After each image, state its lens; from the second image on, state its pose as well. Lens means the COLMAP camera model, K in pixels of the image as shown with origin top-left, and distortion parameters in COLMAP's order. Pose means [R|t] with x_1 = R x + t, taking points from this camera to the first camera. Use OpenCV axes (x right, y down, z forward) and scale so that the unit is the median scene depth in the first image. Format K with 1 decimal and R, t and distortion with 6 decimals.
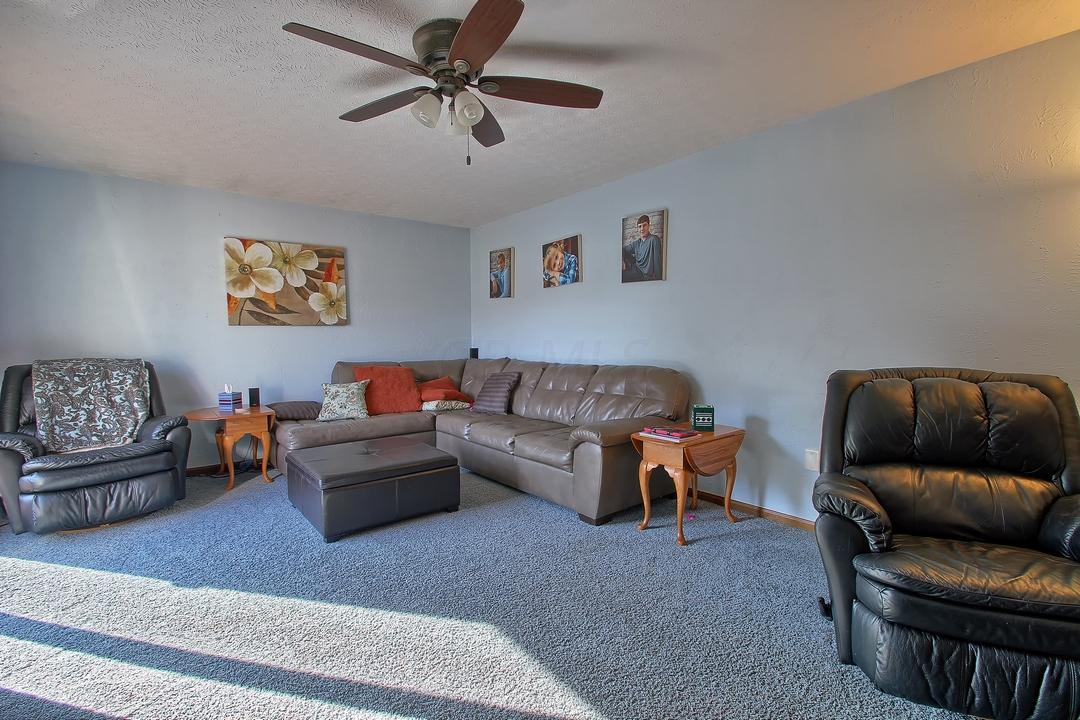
lens RADIAL K [[497.0, 0, 543.1], [0, 497.0, 370.4], [0, 0, 1]] dist [0.003733, -0.010470]
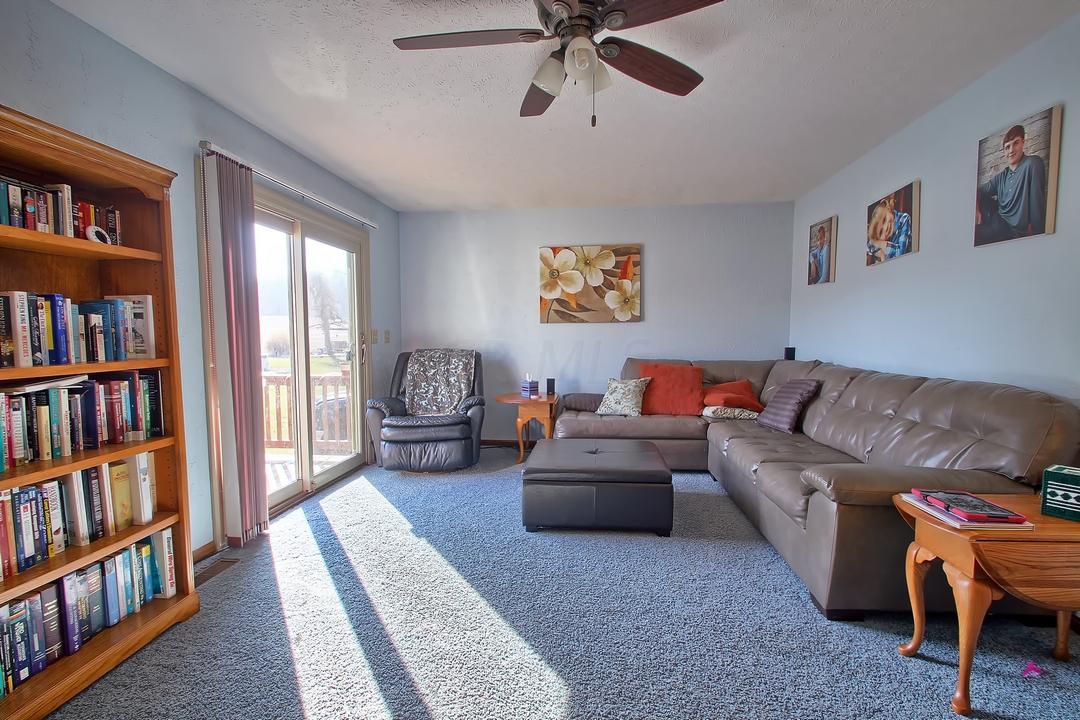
lens RADIAL K [[497.0, 0, 543.1], [0, 497.0, 370.4], [0, 0, 1]] dist [0.003733, -0.010470]
pose [[0.713559, 0.054078, -0.698505, 0.198960], [-0.048716, 0.998433, 0.027533, -0.013166], [0.698900, 0.014382, 0.715075, 0.180073]]
